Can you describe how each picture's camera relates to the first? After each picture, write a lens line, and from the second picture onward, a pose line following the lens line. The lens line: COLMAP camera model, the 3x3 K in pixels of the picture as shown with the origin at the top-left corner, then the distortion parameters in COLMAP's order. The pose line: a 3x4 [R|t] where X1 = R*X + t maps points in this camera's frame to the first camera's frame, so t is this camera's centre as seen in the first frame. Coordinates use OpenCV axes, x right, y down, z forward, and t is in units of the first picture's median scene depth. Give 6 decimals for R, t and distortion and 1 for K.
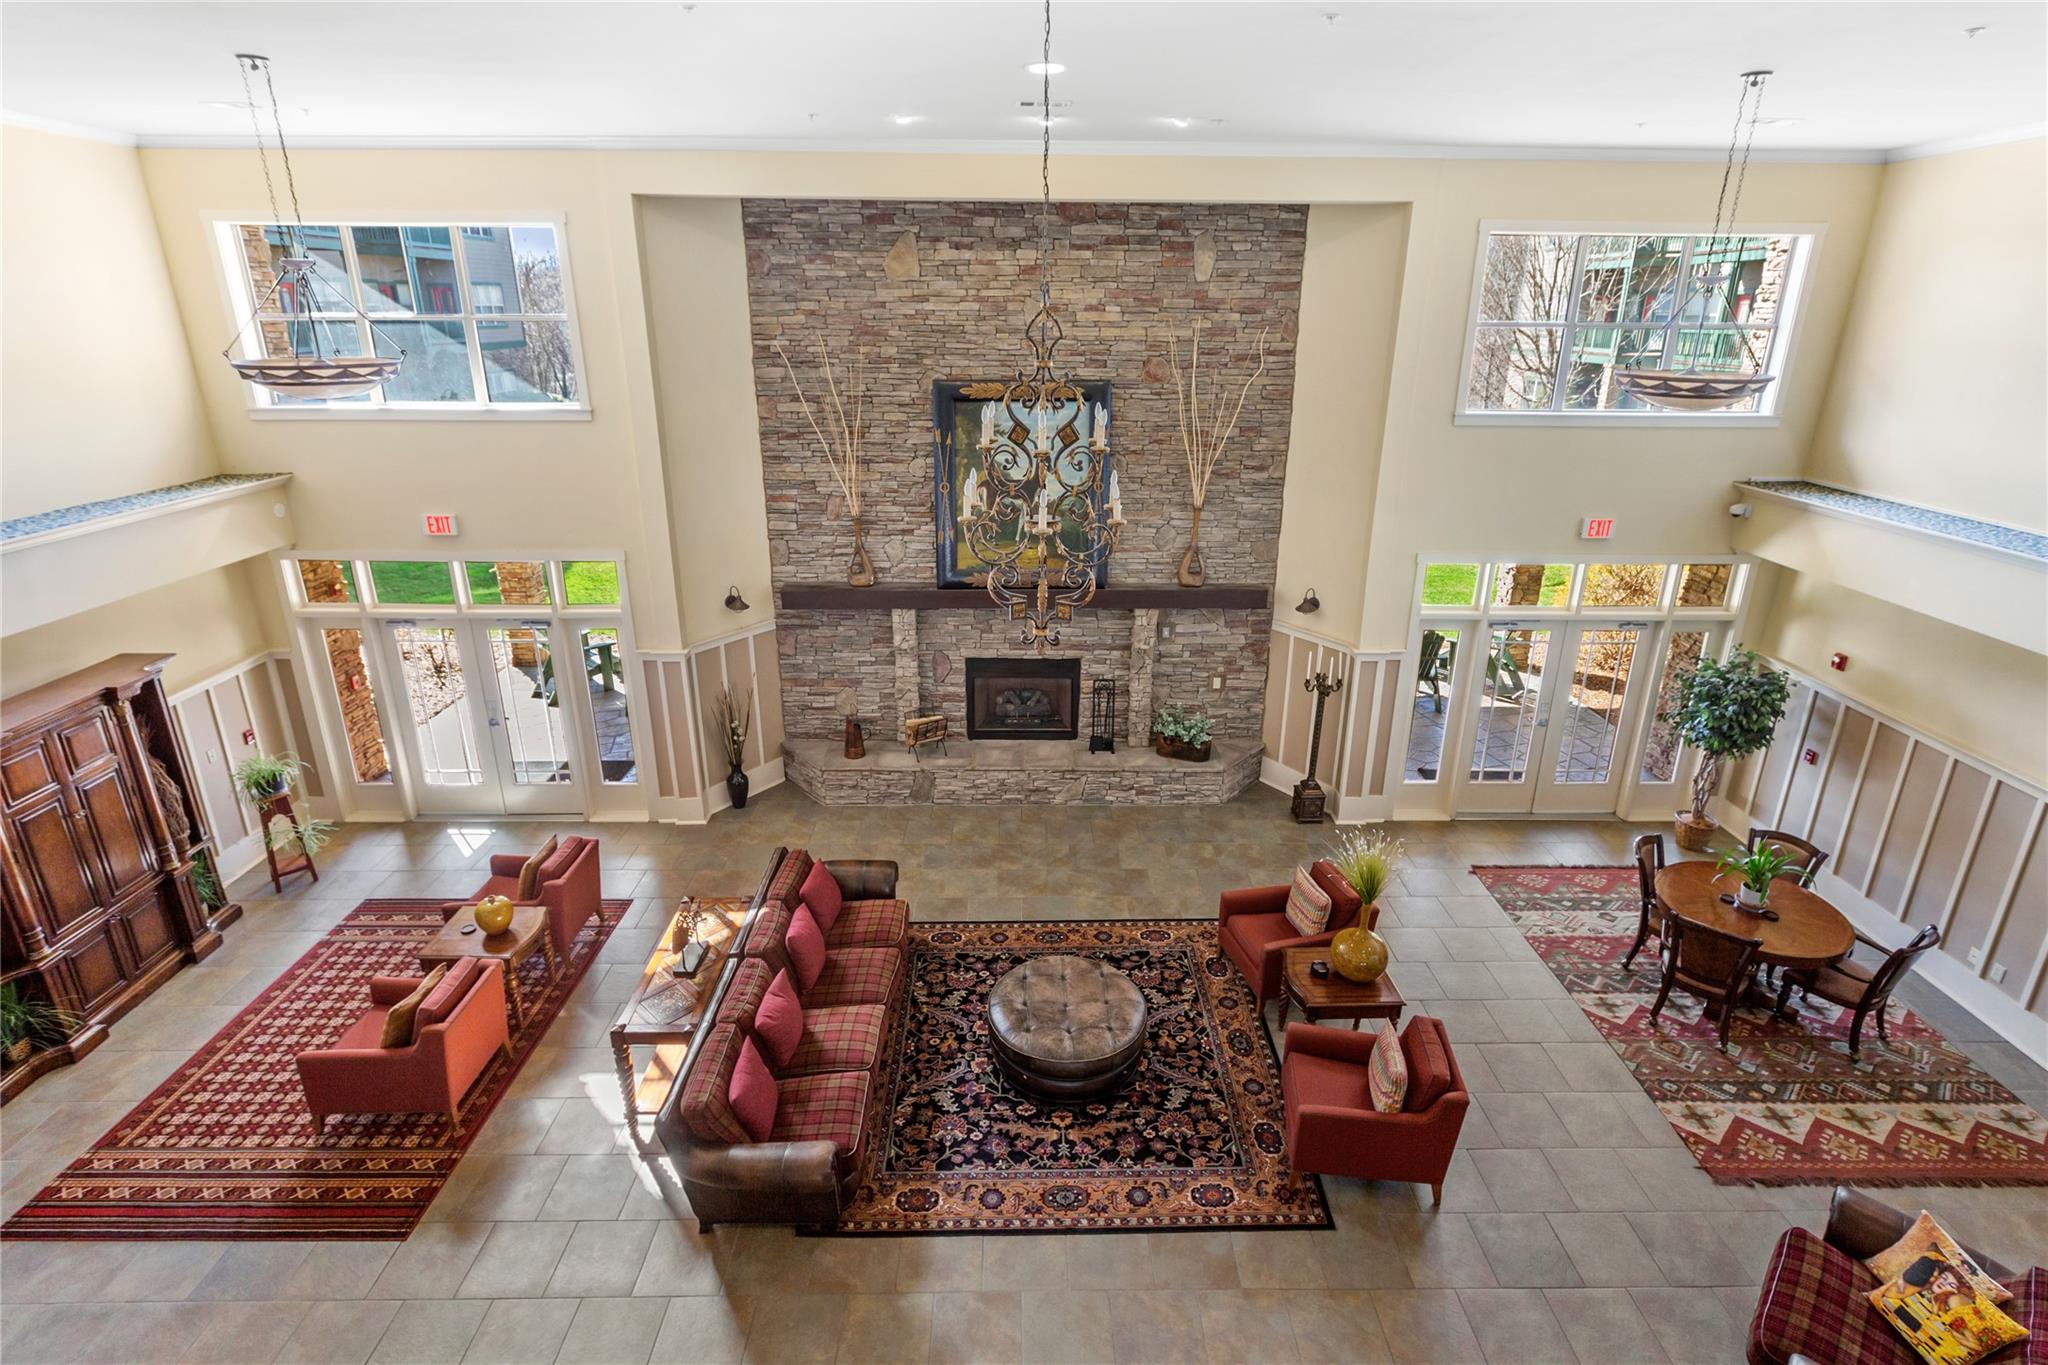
lens RADIAL K [[930.2, 0, 1031.6], [0, 930.2, 713.1], [0, 0, 1]] dist [0.001695, 0.000369]
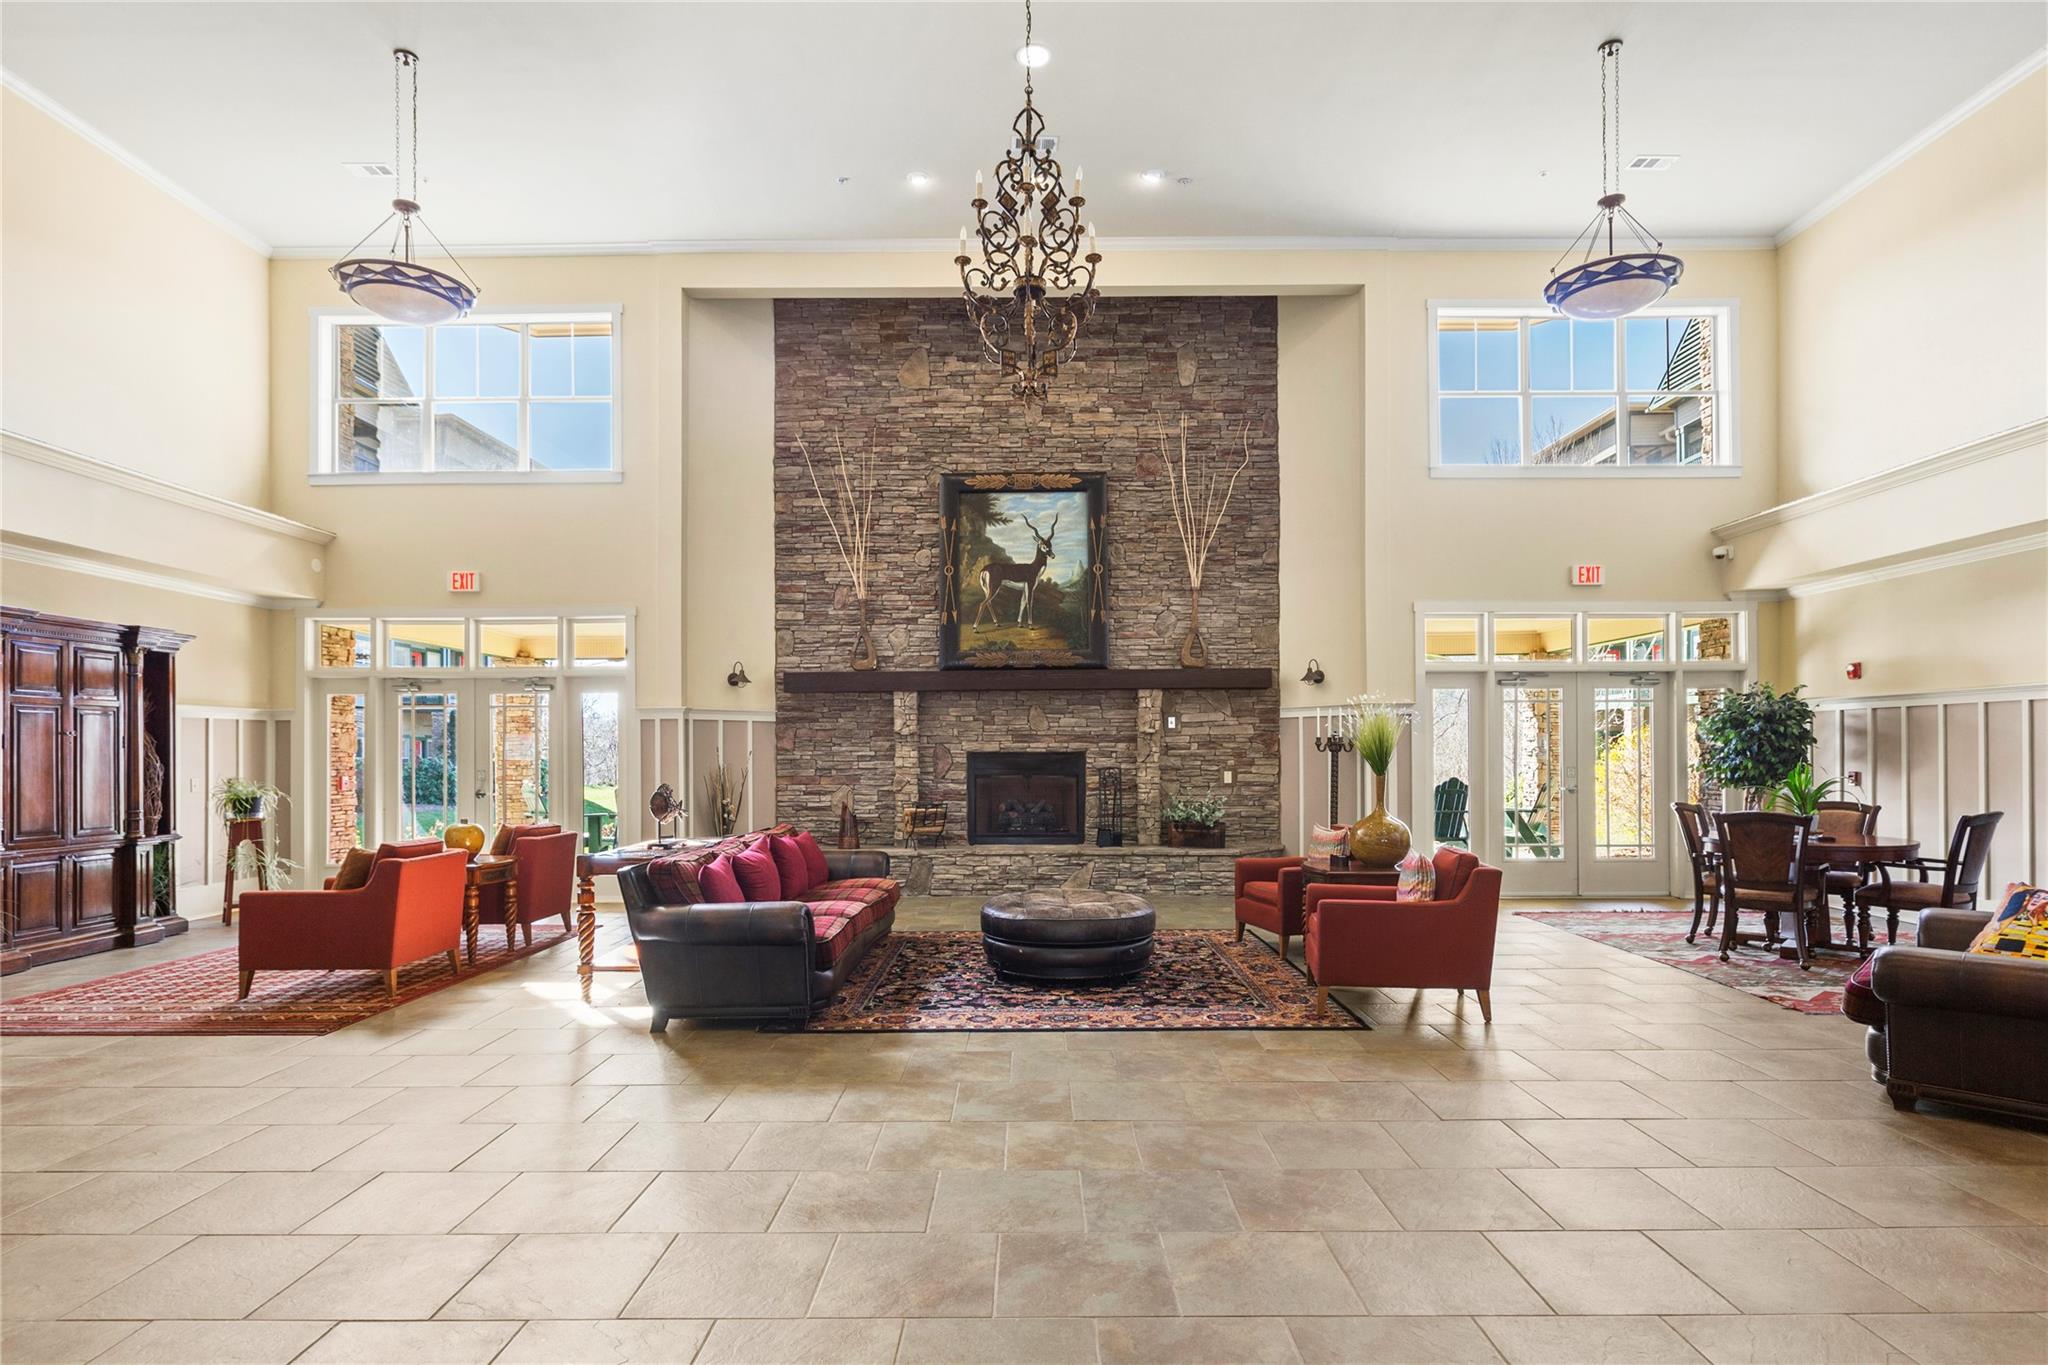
lens RADIAL K [[974.4, 0, 1024.0], [0, 974.4, 682.5], [0, 0, 1]] dist [-0.001835, 0.000146]
pose [[0.999820, -0.009201, -0.016585, 0.007218], [0.003641, 0.951284, -0.308295, 0.219679], [0.018613, 0.308180, 0.951146, 0.009453]]
